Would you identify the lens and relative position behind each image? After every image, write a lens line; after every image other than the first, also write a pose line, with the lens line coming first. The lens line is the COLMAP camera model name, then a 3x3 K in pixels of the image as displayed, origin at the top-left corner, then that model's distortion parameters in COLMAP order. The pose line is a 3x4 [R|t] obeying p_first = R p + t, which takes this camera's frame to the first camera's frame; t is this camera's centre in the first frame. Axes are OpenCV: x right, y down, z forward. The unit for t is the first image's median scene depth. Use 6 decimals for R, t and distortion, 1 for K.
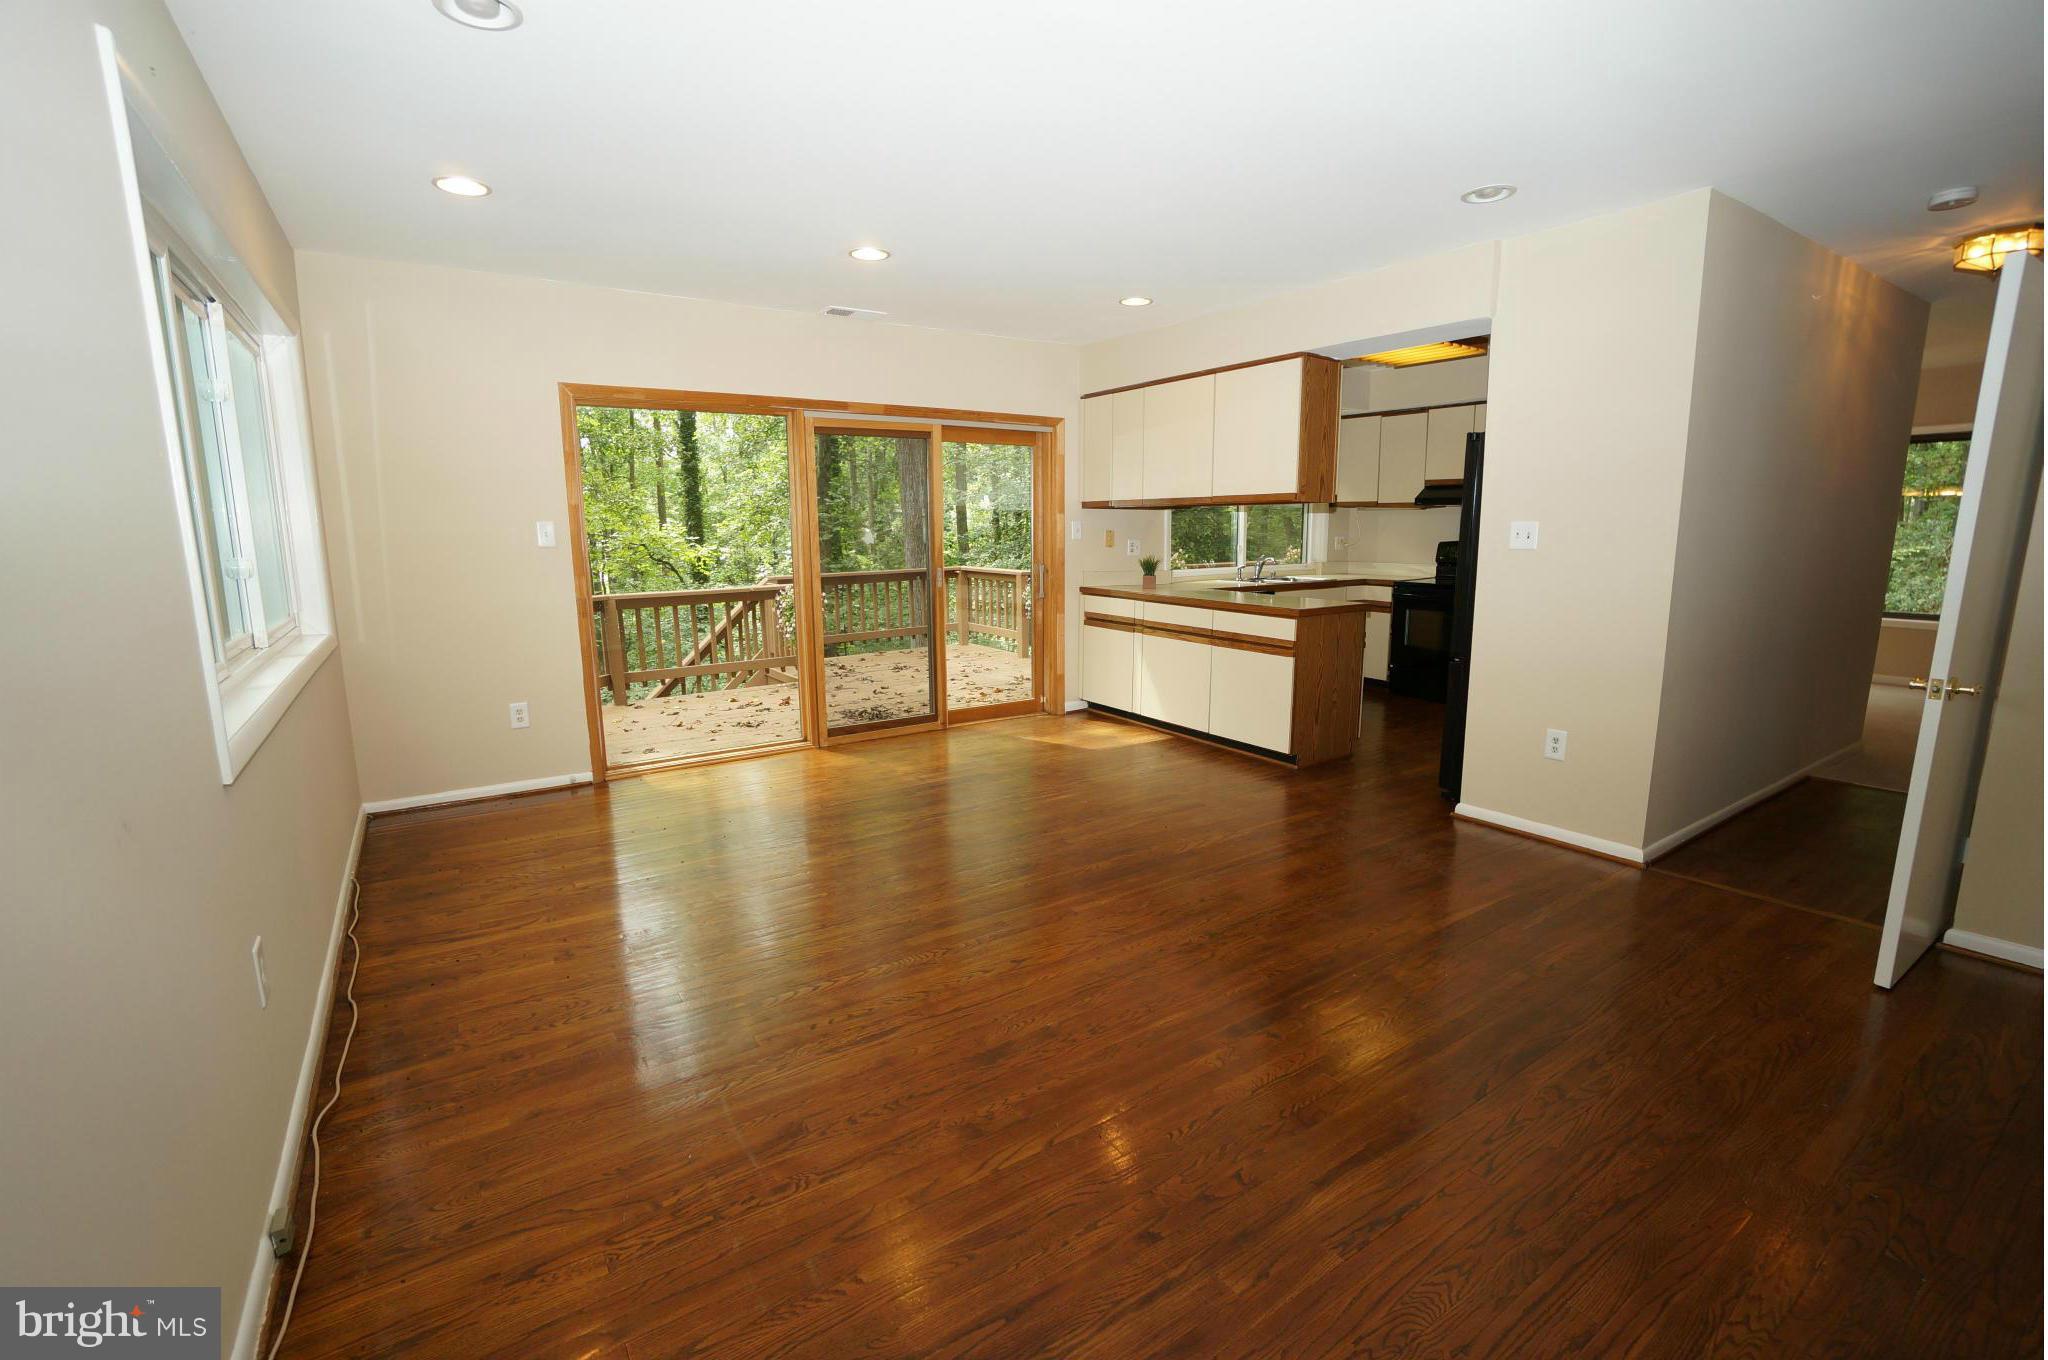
lens RADIAL K [[885.6, 0, 1033.1], [0, 885.6, 674.3], [0, 0, 1]] dist [-0.003027, 0.000847]
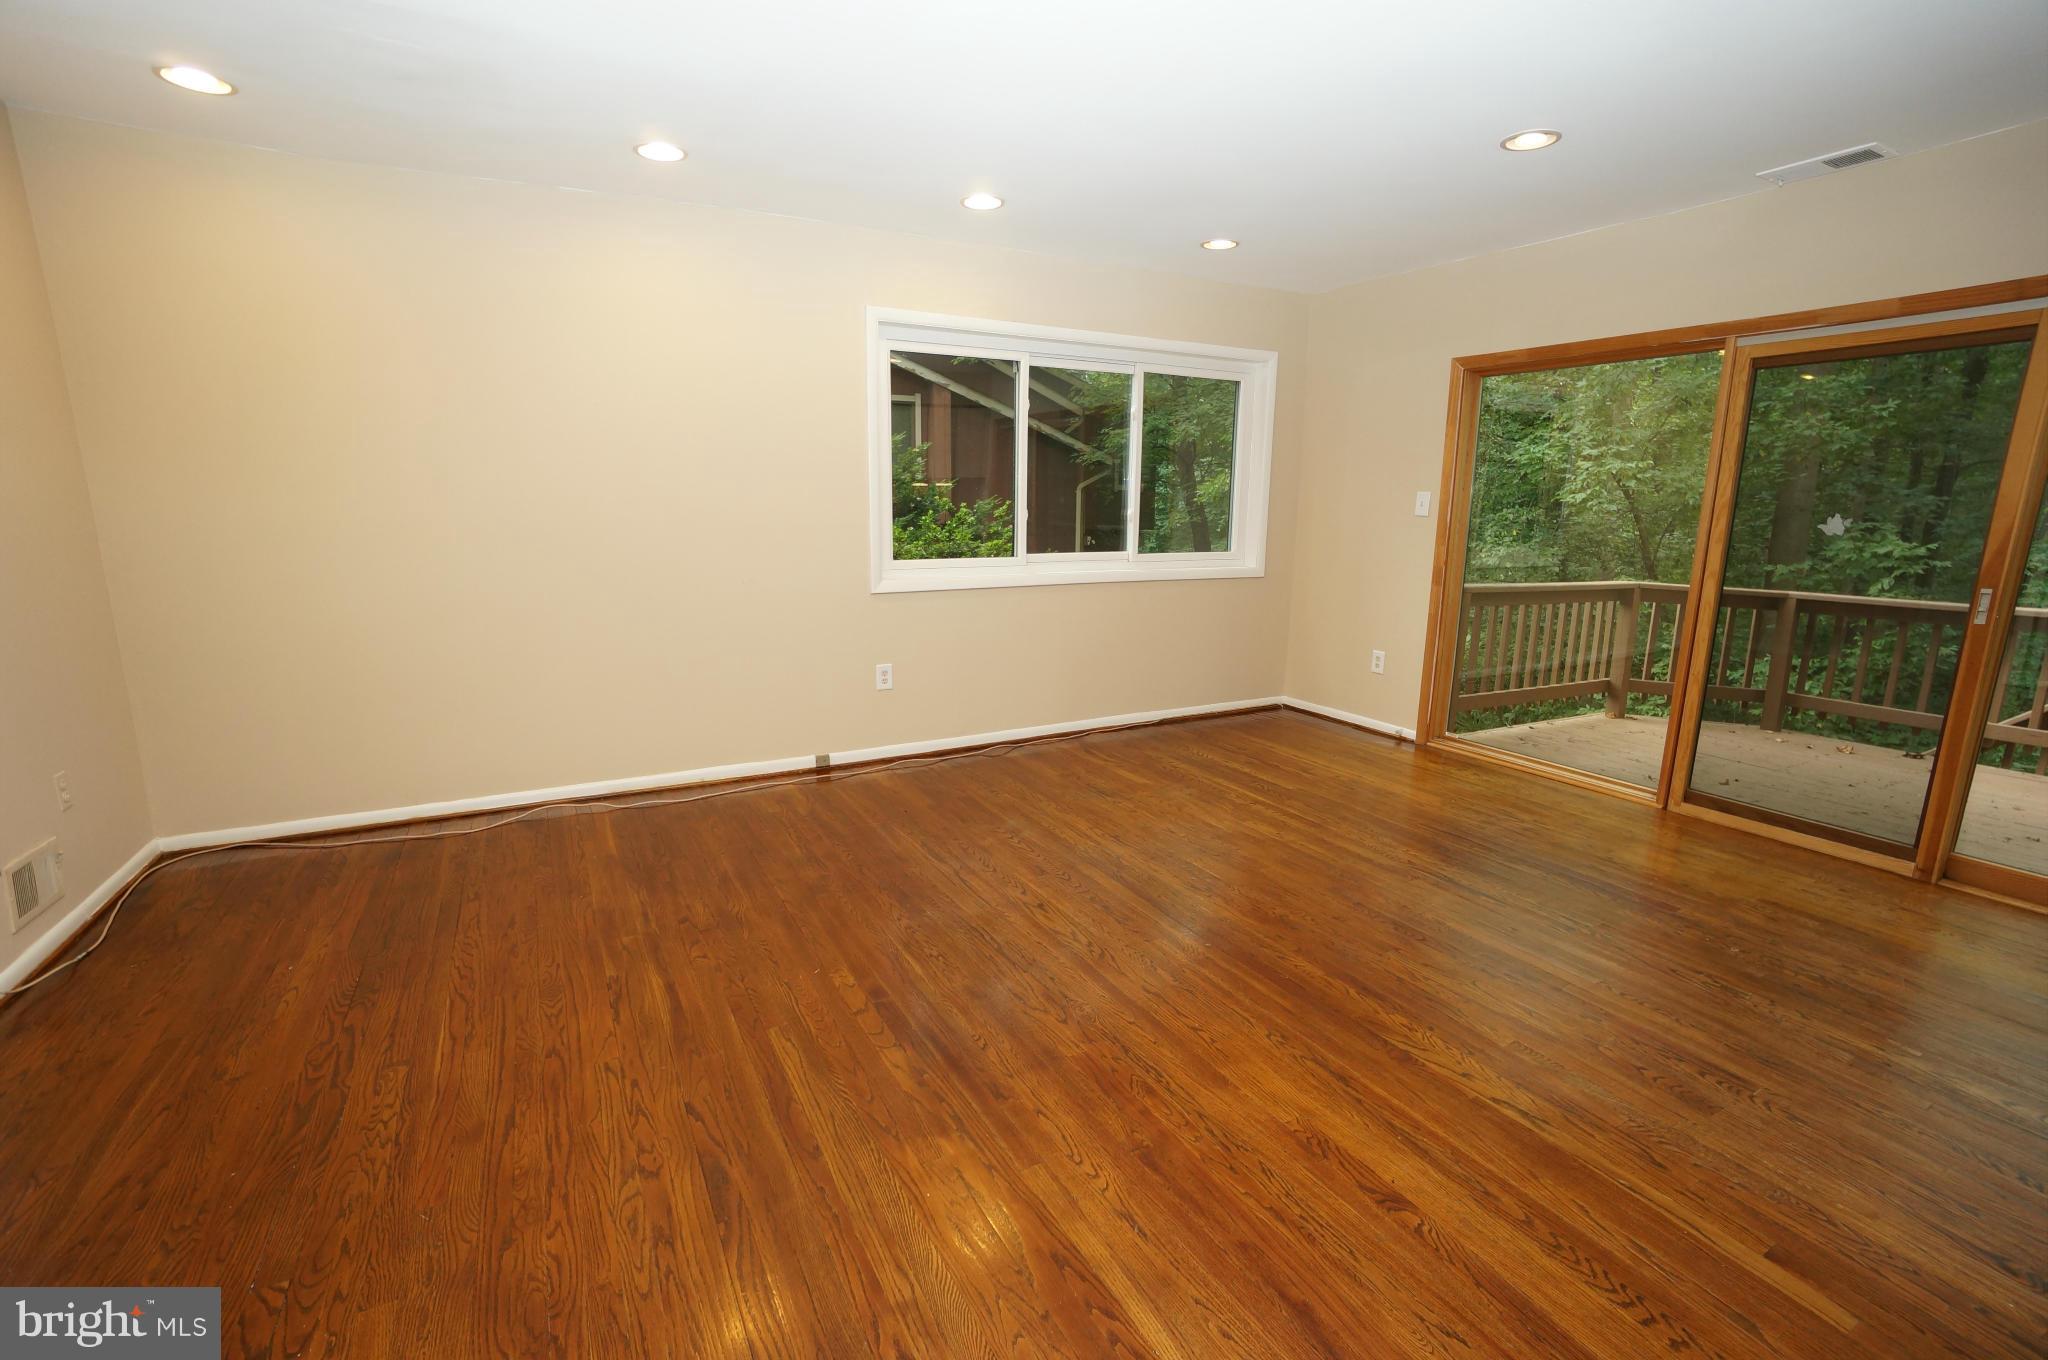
lens RADIAL K [[885.6, 0, 1029.3], [0, 885.6, 683.6], [0, 0, 1]] dist [-0.003027, 0.000847]
pose [[-0.101710, 0.202684, -0.973948, 0.725397], [-0.168825, 0.961307, 0.217684, -0.125637], [0.980384, 0.186568, -0.063556, 0.745910]]
